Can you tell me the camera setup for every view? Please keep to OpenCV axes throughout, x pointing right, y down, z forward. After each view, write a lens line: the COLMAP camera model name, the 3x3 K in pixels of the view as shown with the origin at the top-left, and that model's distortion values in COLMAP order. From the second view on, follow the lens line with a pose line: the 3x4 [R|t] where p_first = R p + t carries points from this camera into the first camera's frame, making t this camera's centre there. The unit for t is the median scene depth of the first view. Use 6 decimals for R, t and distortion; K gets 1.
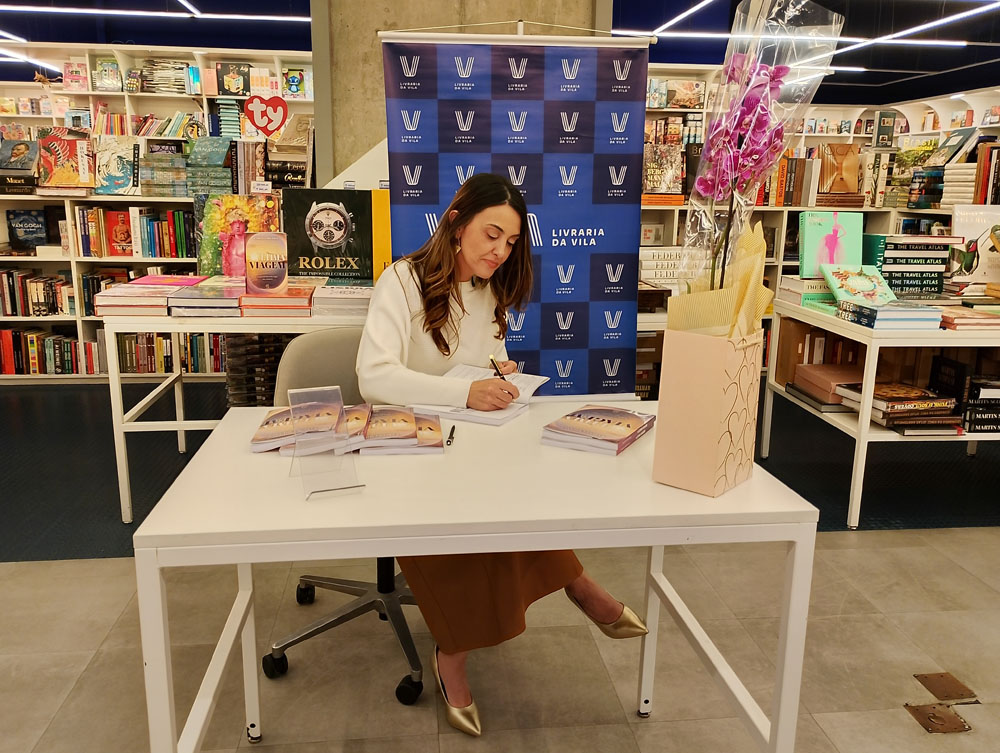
lens RADIAL K [[839.8, 0, 499.1], [0, 839.8, 376.4], [0, 0, 1]] dist [0.053005, -0.037364]
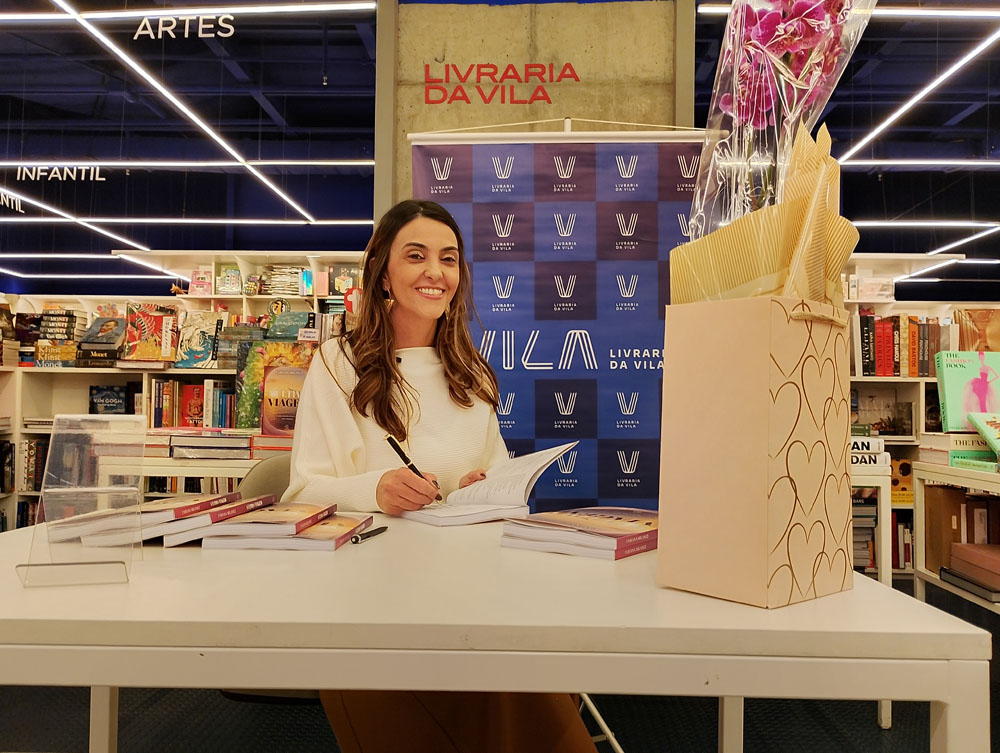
lens RADIAL K [[839.8, 0, 500.7], [0, 839.8, 376.9], [0, 0, 1]] dist [0.053005, -0.037364]
pose [[0.989040, -0.009756, -0.147326, 0.061993], [-0.028837, 0.965835, -0.257548, 0.052166], [0.144805, 0.258973, 0.954968, 0.162533]]
